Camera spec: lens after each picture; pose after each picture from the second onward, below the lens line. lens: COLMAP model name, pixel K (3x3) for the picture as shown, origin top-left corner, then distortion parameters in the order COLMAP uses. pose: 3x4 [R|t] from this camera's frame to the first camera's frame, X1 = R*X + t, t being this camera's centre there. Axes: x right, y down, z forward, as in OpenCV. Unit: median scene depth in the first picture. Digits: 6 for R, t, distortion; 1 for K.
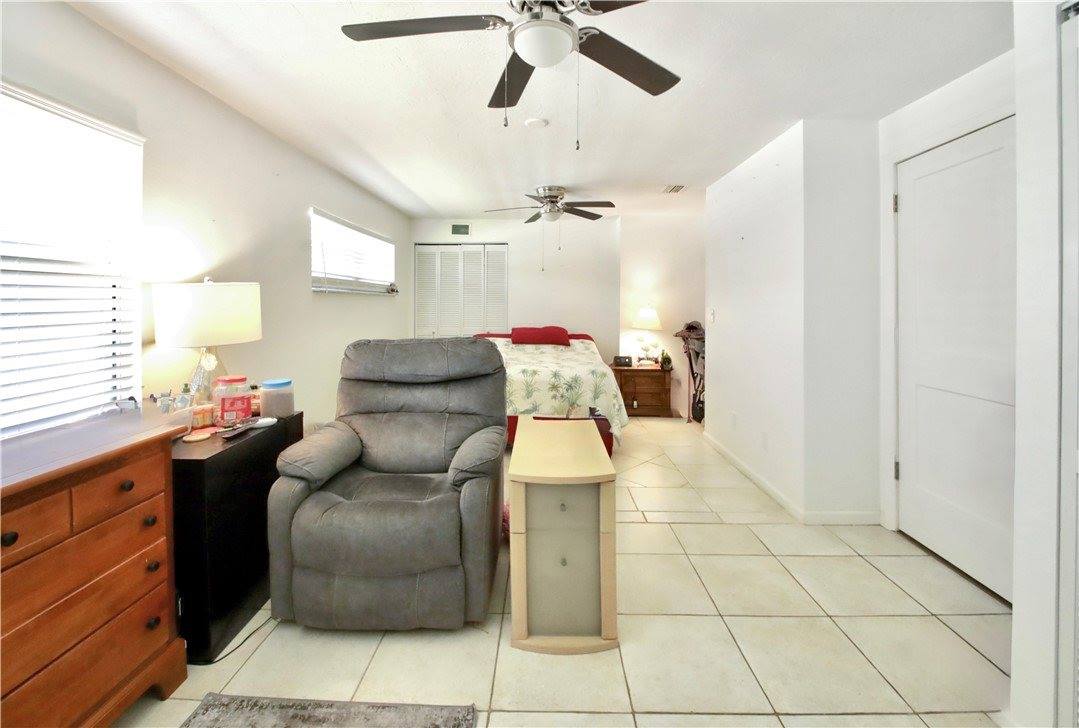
lens RADIAL K [[445.4, 0, 539.9], [0, 445.4, 298.3], [0, 0, 1]] dist [0.000149, -0.006753]
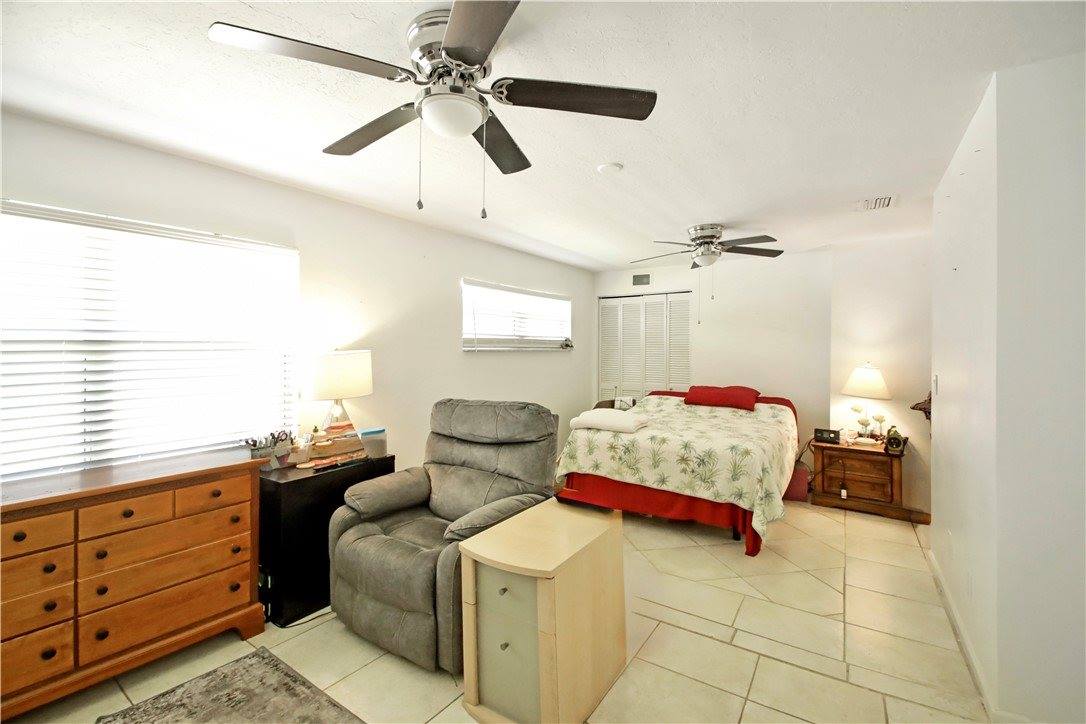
lens RADIAL K [[458.6, 0, 543.0], [0, 458.6, 362.0], [0, 0, 1]] dist [-0.003086, -0.000075]
pose [[0.835297, 0.014591, -0.549605, 0.293374], [0.007509, 0.999252, 0.037940, -0.028383], [0.549747, -0.035819, 0.834563, 0.103198]]
